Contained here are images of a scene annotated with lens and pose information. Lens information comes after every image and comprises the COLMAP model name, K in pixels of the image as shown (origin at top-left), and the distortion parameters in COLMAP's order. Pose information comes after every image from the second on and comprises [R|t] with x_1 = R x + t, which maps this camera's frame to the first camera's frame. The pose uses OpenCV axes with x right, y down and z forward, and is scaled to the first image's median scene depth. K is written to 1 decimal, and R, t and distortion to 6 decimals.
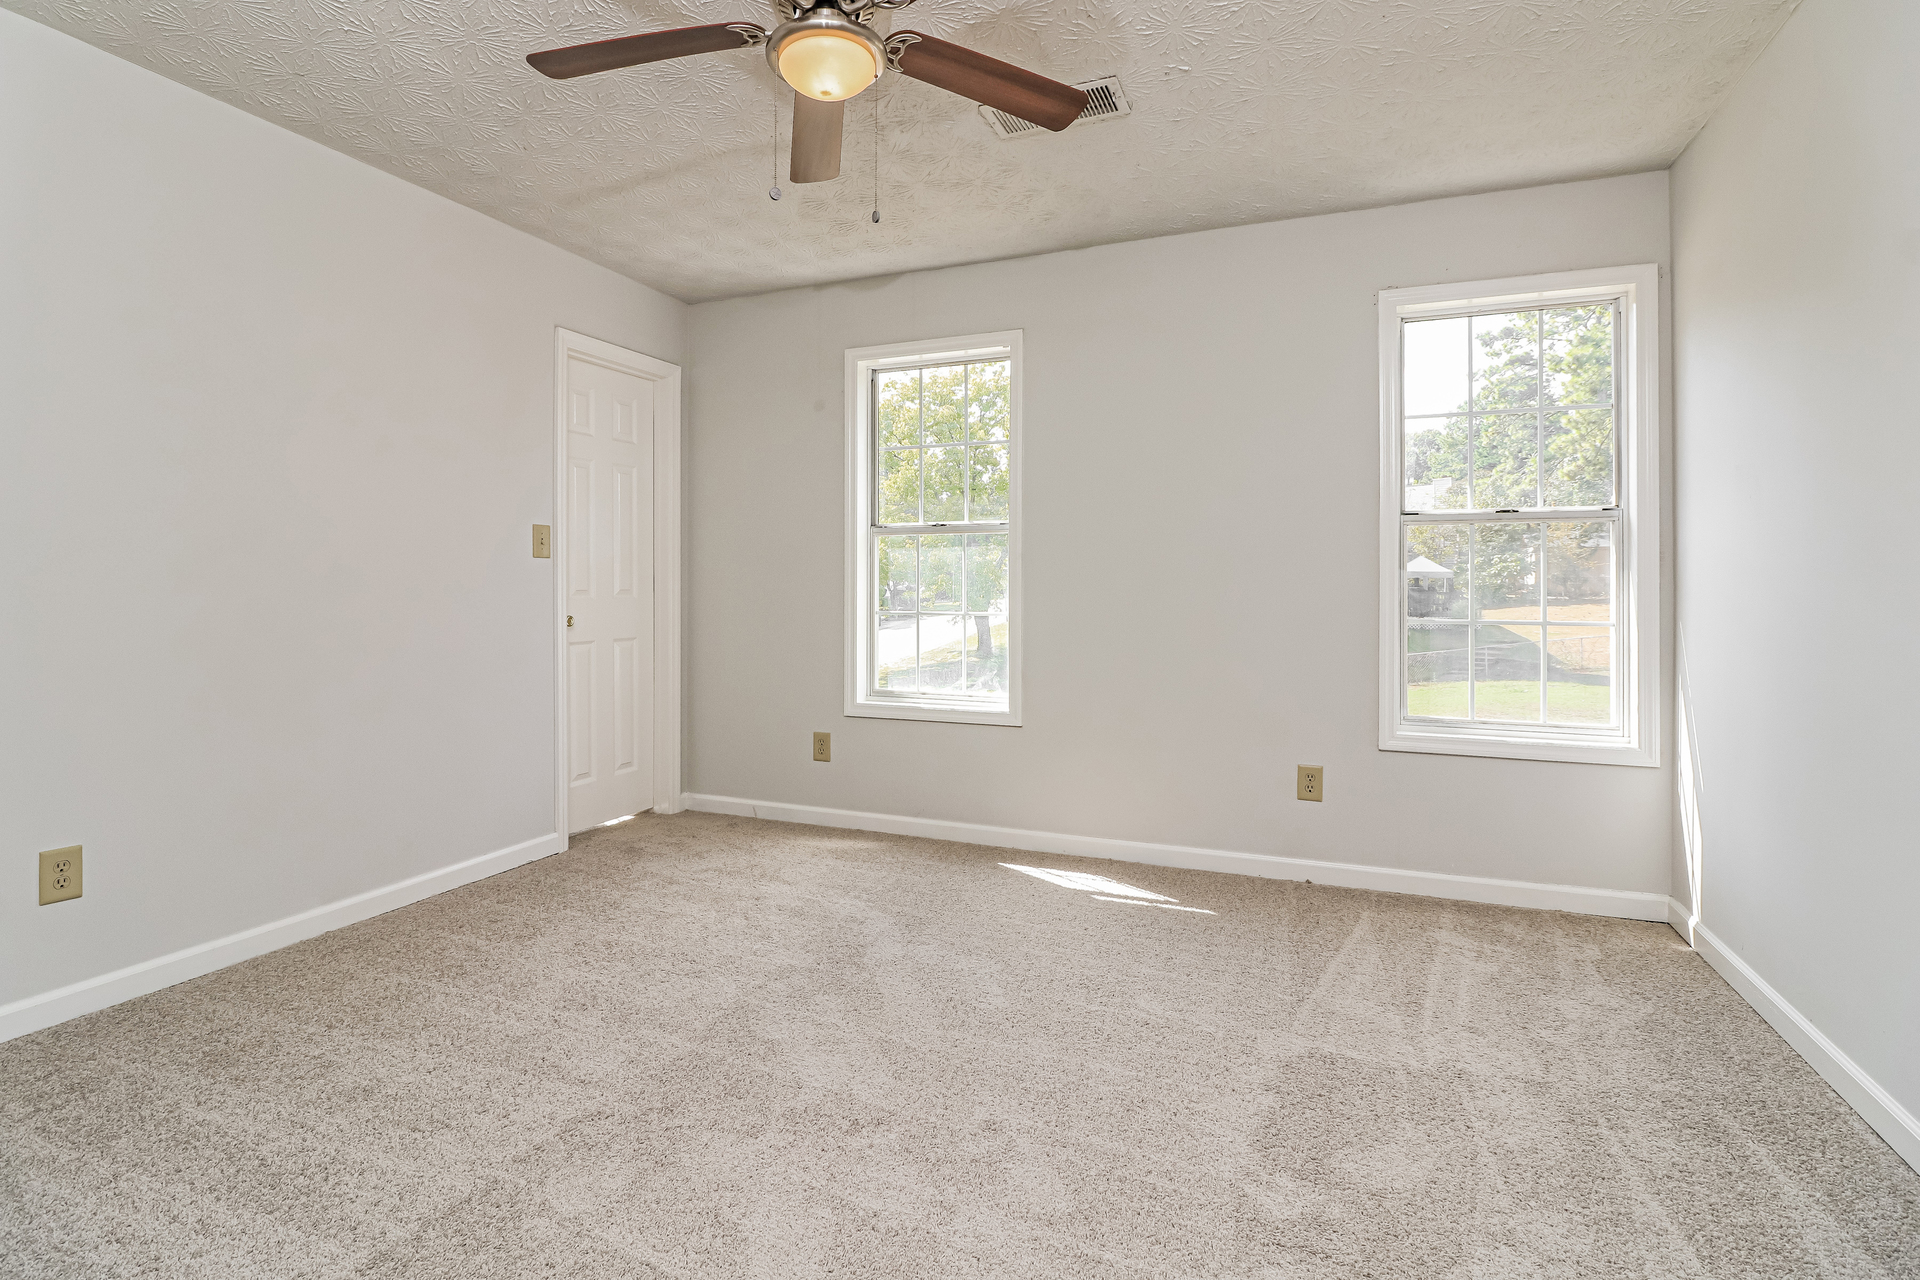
lens RADIAL K [[876.9, 0, 954.7], [0, 876.9, 573.1], [0, 0, 1]] dist [-0.000694, -0.004625]
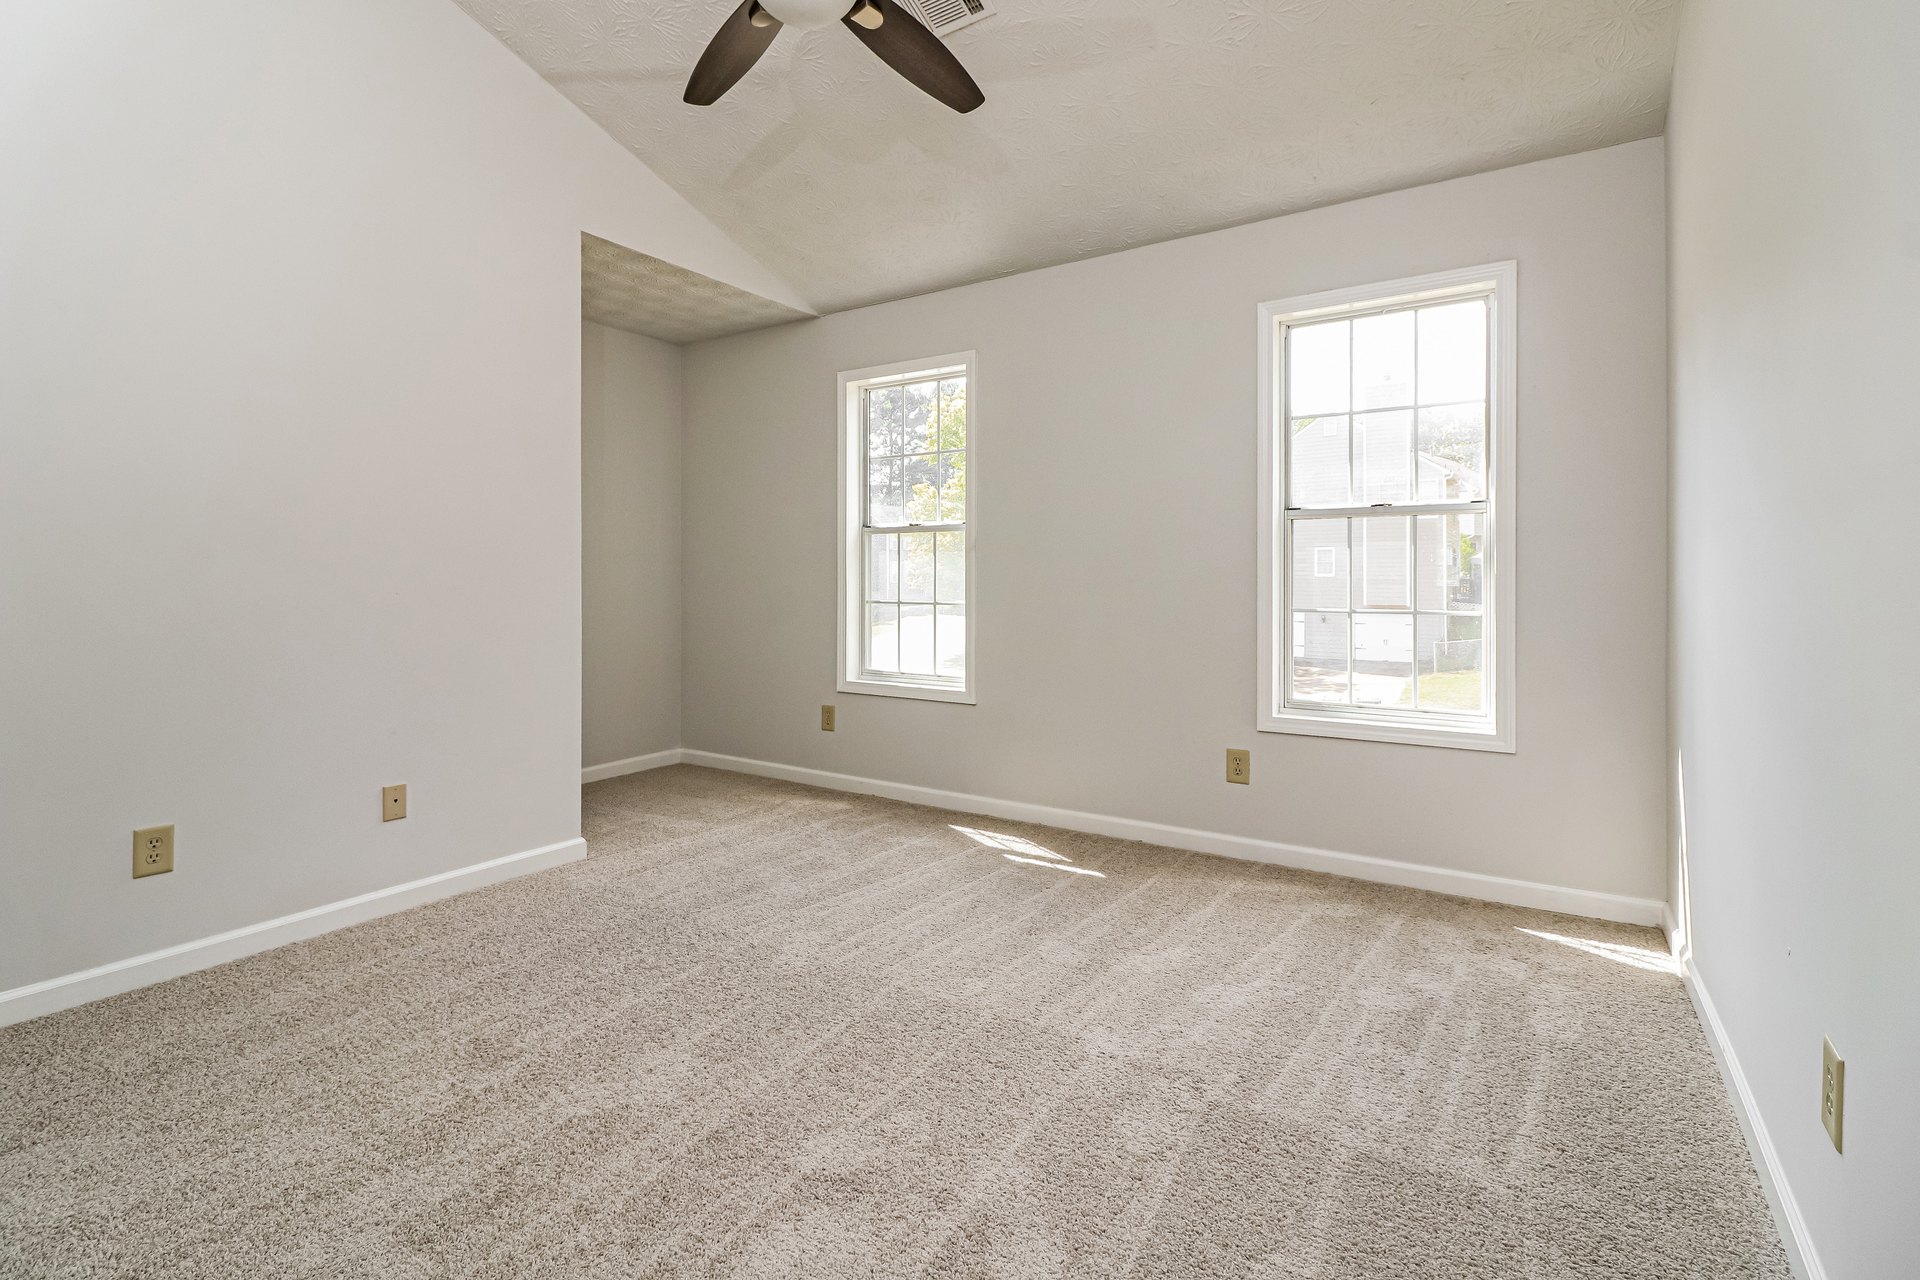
lens RADIAL K [[876.9, 0, 954.7], [0, 876.9, 573.1], [0, 0, 1]] dist [-0.000694, -0.004625]
pose [[0.977159, -0.002745, -0.212490, 0.293586], [0.005086, 0.999932, 0.010468, -0.004496], [0.212447, -0.011310, 0.977107, -0.099946]]
